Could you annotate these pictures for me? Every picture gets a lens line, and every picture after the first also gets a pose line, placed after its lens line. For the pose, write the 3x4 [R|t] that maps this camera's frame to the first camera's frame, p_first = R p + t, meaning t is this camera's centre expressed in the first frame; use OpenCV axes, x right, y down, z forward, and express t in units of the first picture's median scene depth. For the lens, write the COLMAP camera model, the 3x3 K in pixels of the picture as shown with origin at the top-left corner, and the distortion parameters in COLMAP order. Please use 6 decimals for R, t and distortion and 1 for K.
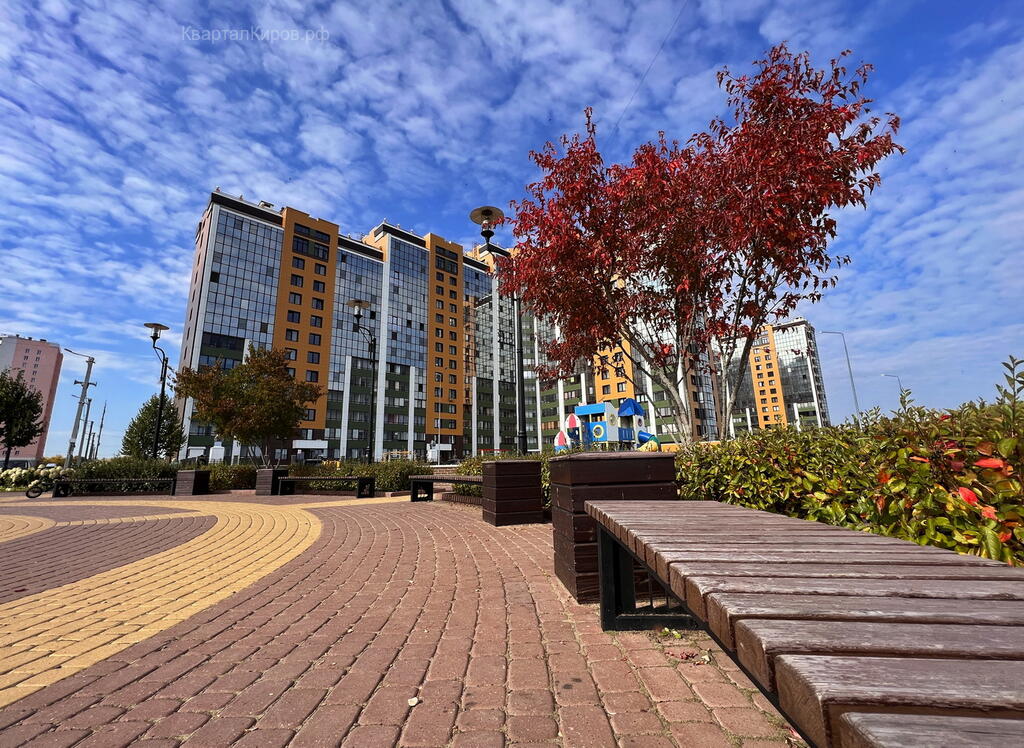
lens RADIAL K [[431.5, 0, 512.0], [0, 431.5, 378.8], [0, 0, 1]] dist [0.001728, 0.000571]
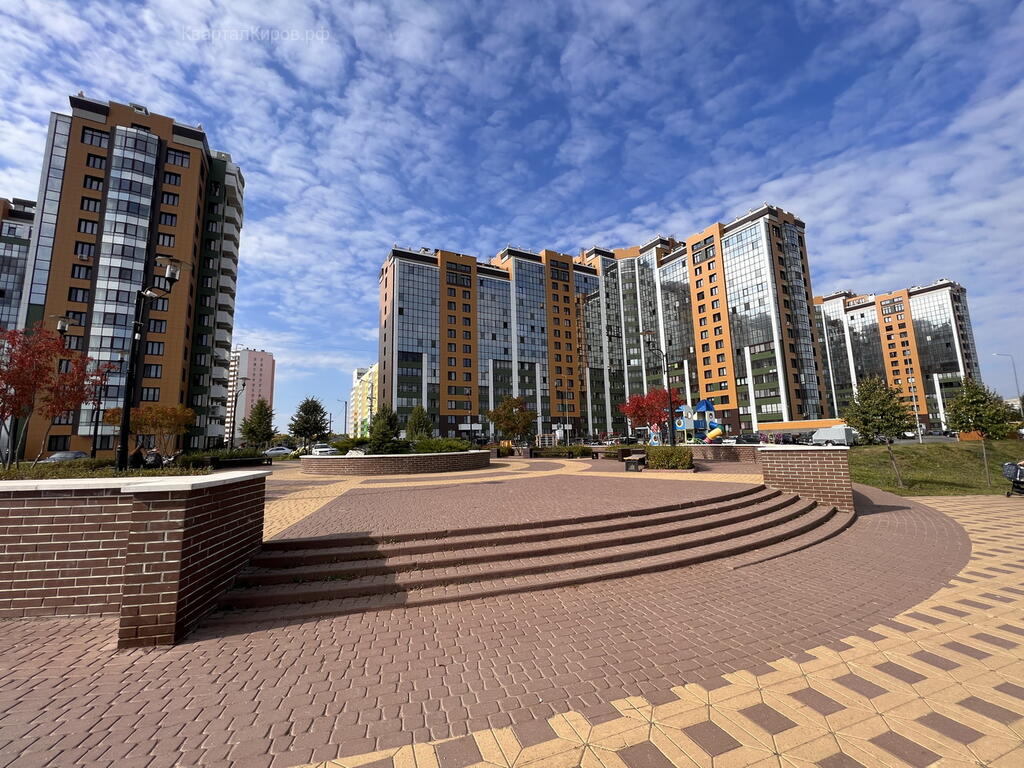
lens RADIAL K [[413.4, 0, 508.9], [0, 413.4, 386.7], [0, 0, 1]] dist [-0.002928, 0.000630]
pose [[0.964114, -0.036112, -0.263020, 0.001381], [0.055232, 0.996312, 0.065664, -0.037189], [0.259678, -0.077835, 0.962553, -0.149536]]
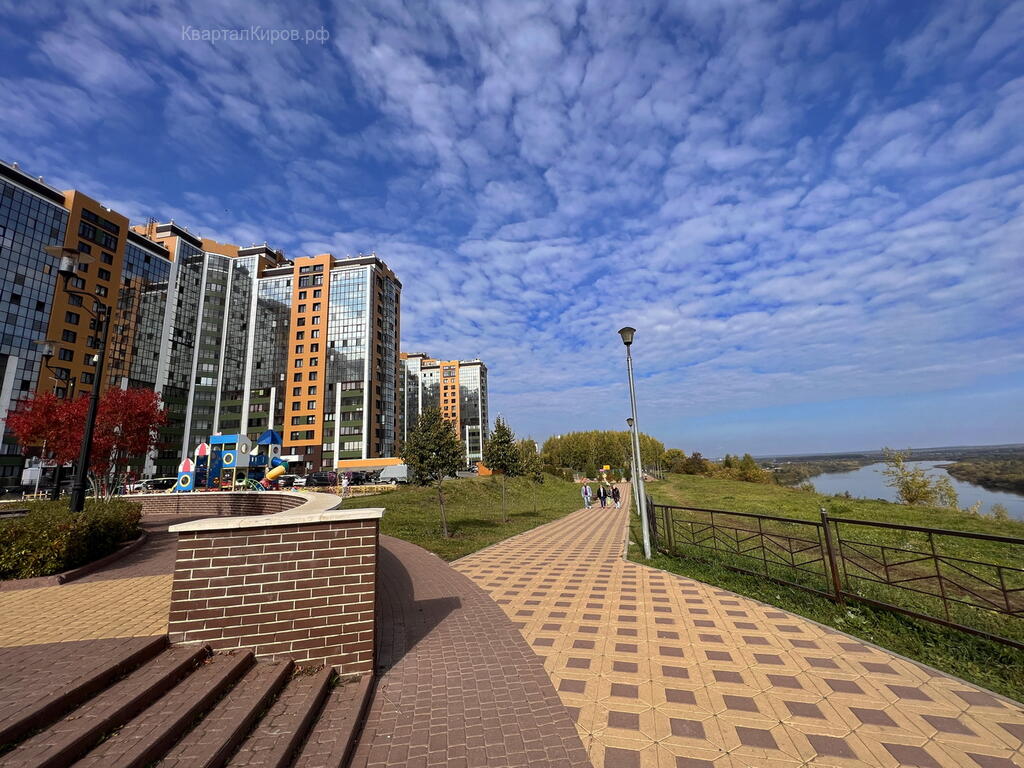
lens RADIAL K [[413.5, 0, 512.0], [0, 413.5, 385.6], [0, 0, 1]] dist [-0.000464, 0.000455]
pose [[0.796674, 0.107260, 0.594816, 0.032990], [-0.099320, 0.993982, -0.046213, -0.025887], [-0.596193, -0.022261, 0.802532, -0.085325]]
